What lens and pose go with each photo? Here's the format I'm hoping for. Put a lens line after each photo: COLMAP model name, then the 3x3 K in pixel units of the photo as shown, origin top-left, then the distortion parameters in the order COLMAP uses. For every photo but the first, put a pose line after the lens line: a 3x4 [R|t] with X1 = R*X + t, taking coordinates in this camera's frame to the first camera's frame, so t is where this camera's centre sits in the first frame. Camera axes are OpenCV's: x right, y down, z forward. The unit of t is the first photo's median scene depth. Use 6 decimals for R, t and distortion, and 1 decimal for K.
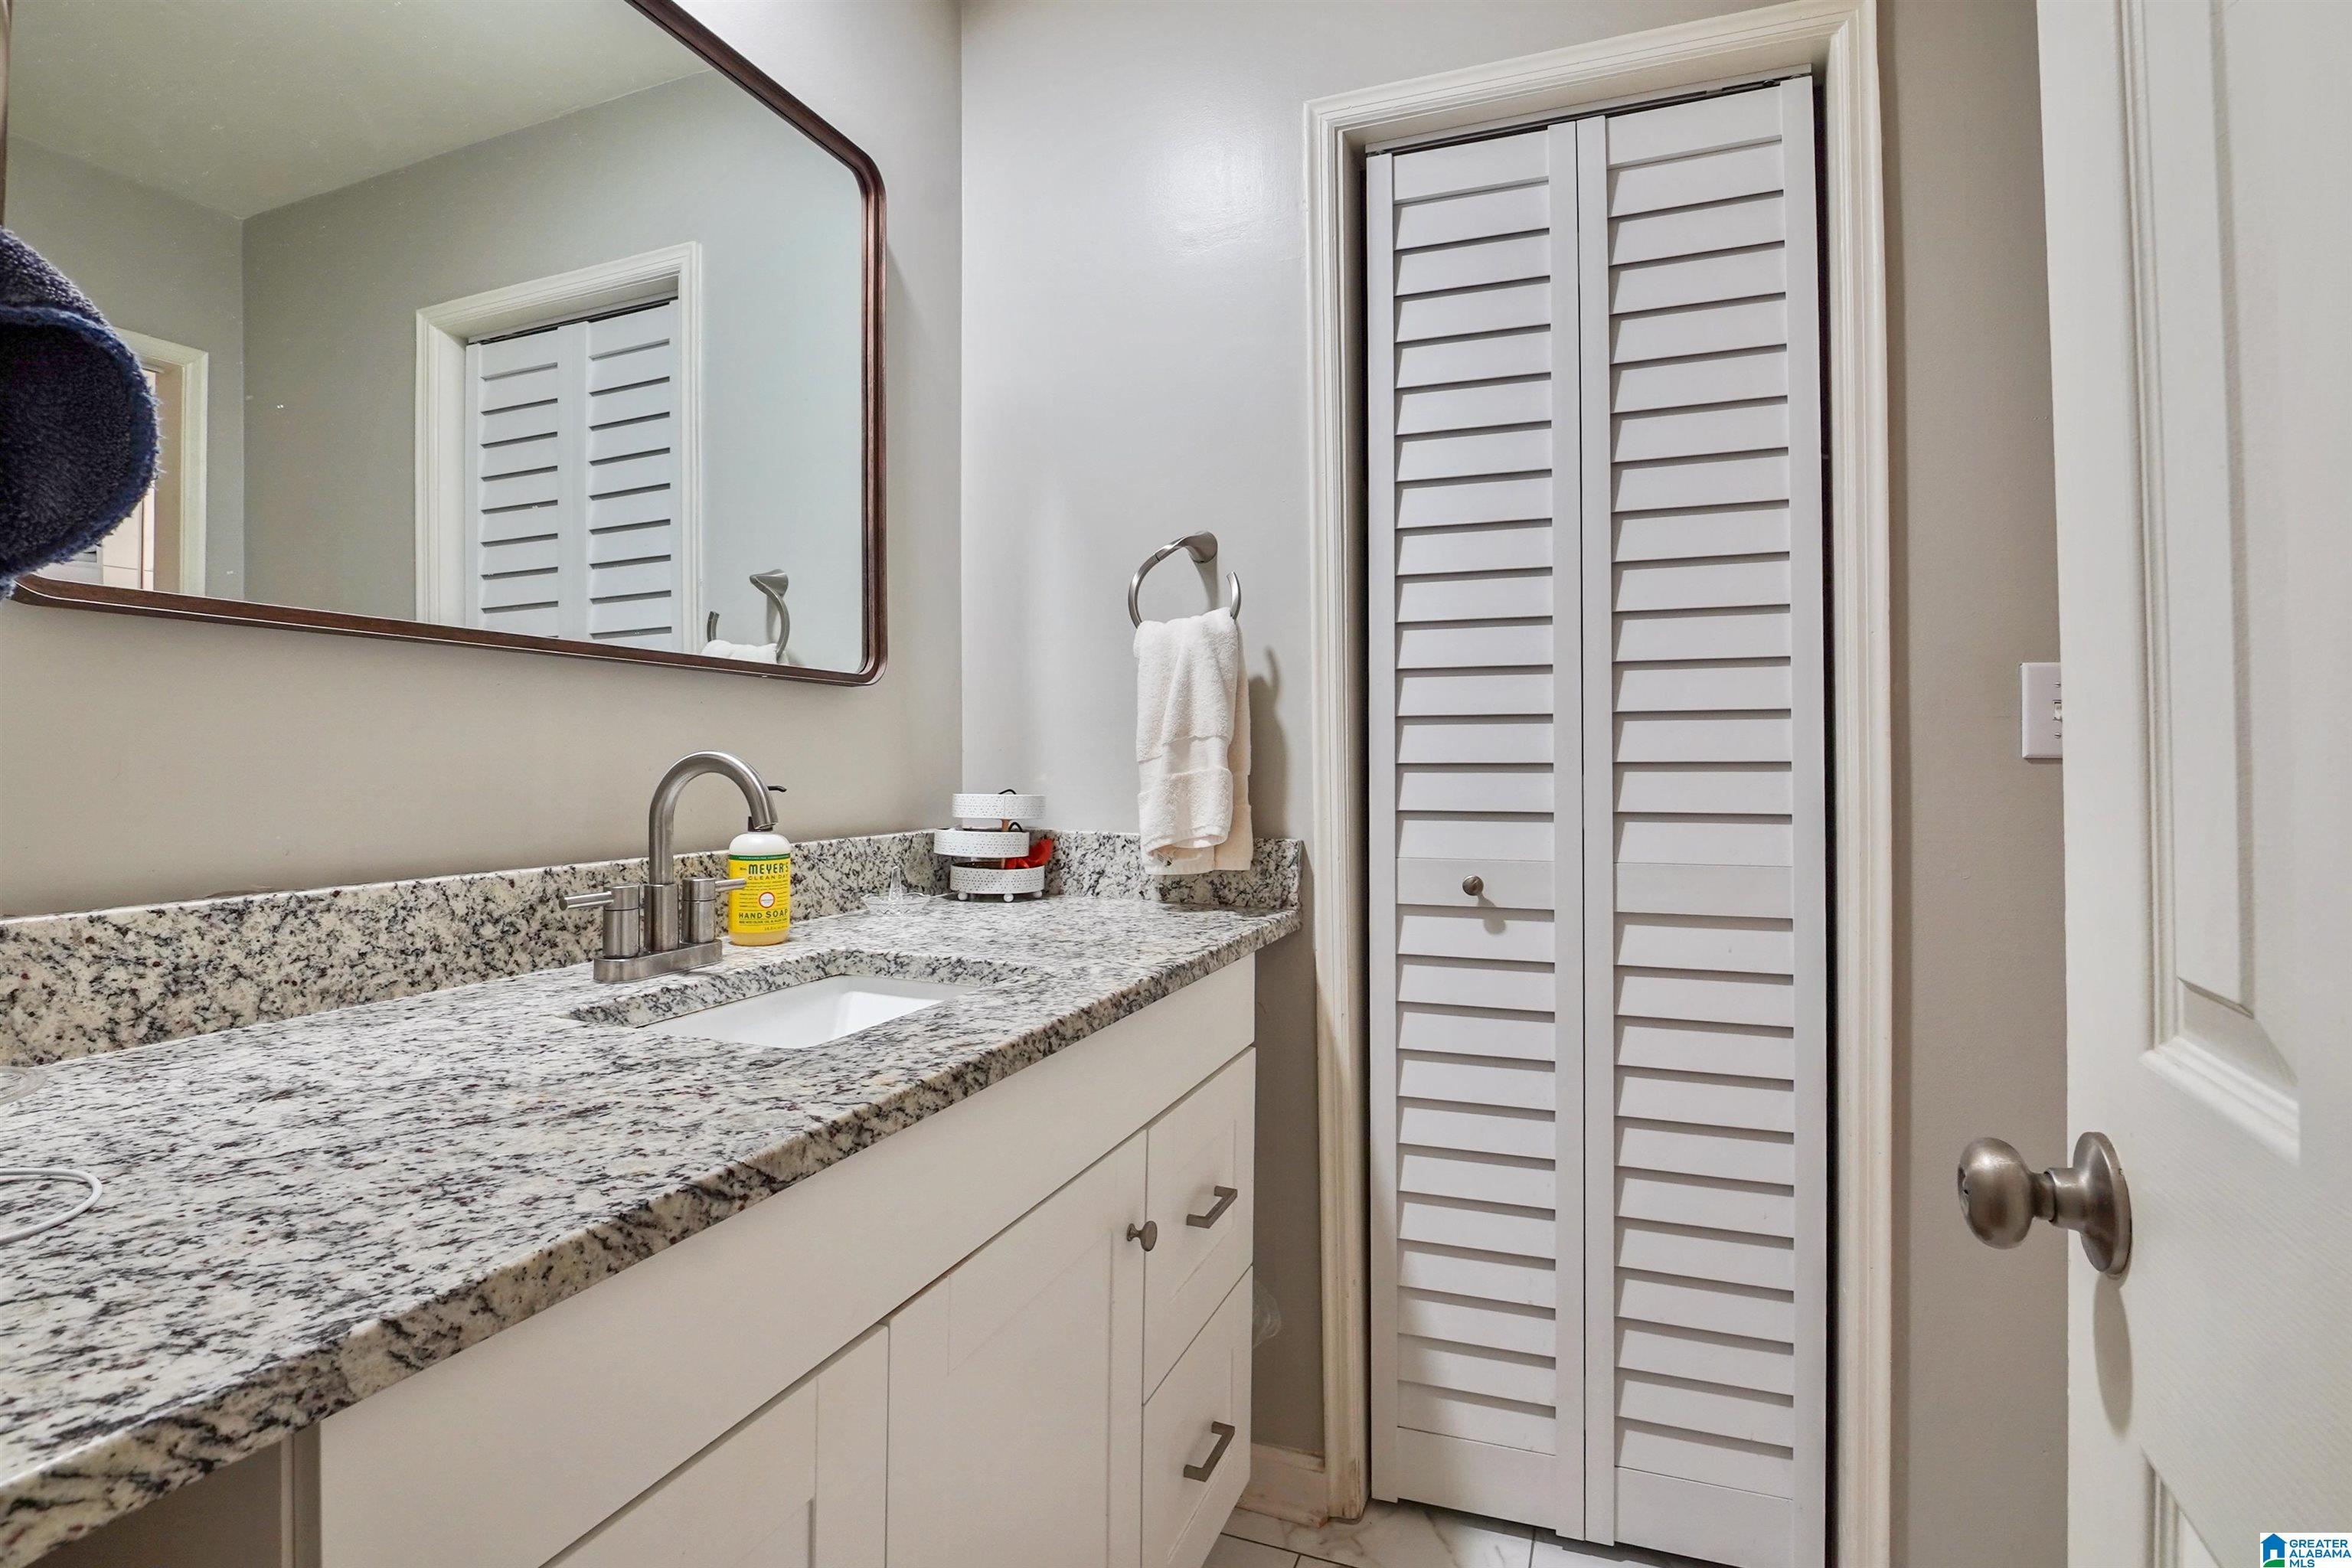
lens RADIAL K [[1170.6, 0, 1178.6], [0, 1170.6, 763.7], [0, 0, 1]] dist [-0.020047, -0.003783]
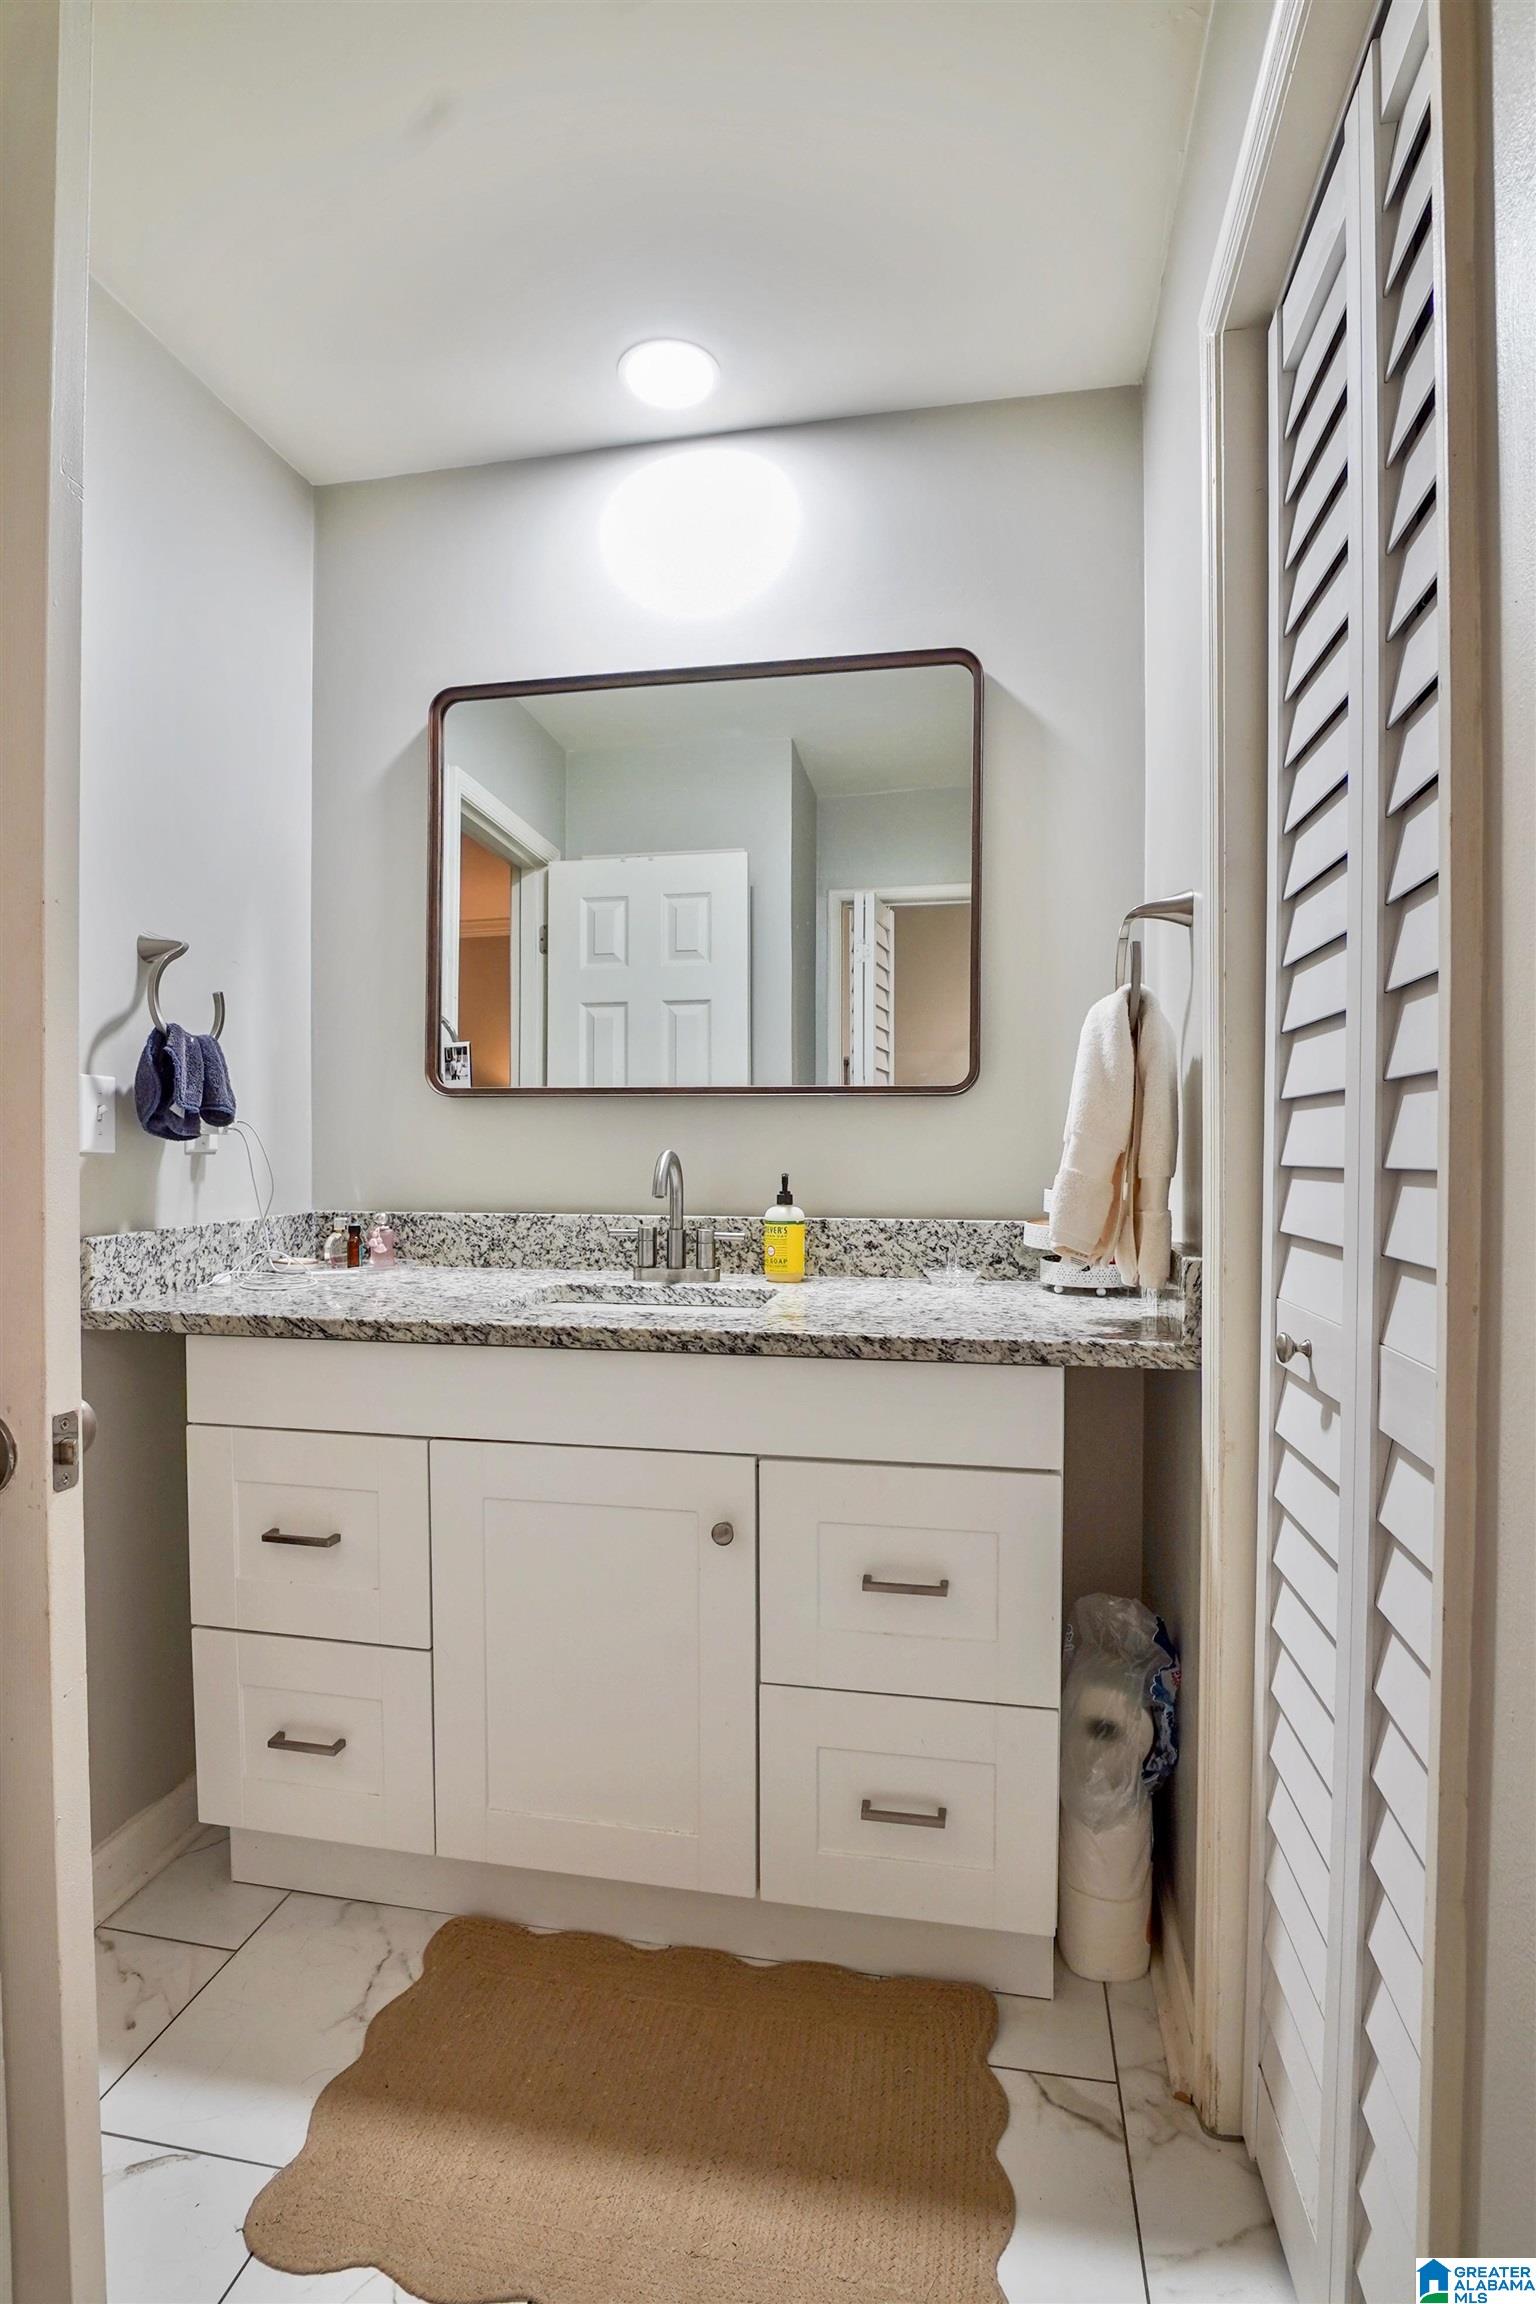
lens RADIAL K [[1146.7, 0, 772.8], [0, 1146.7, 1157.4], [0, 0, 1]] dist [-0.020047, -0.003783]
pose [[0.191492, 0.010346, -0.981440, 1.369714], [-0.004644, 0.999943, 0.009635, -0.020648], [0.981483, 0.002712, 0.191530, 0.923815]]
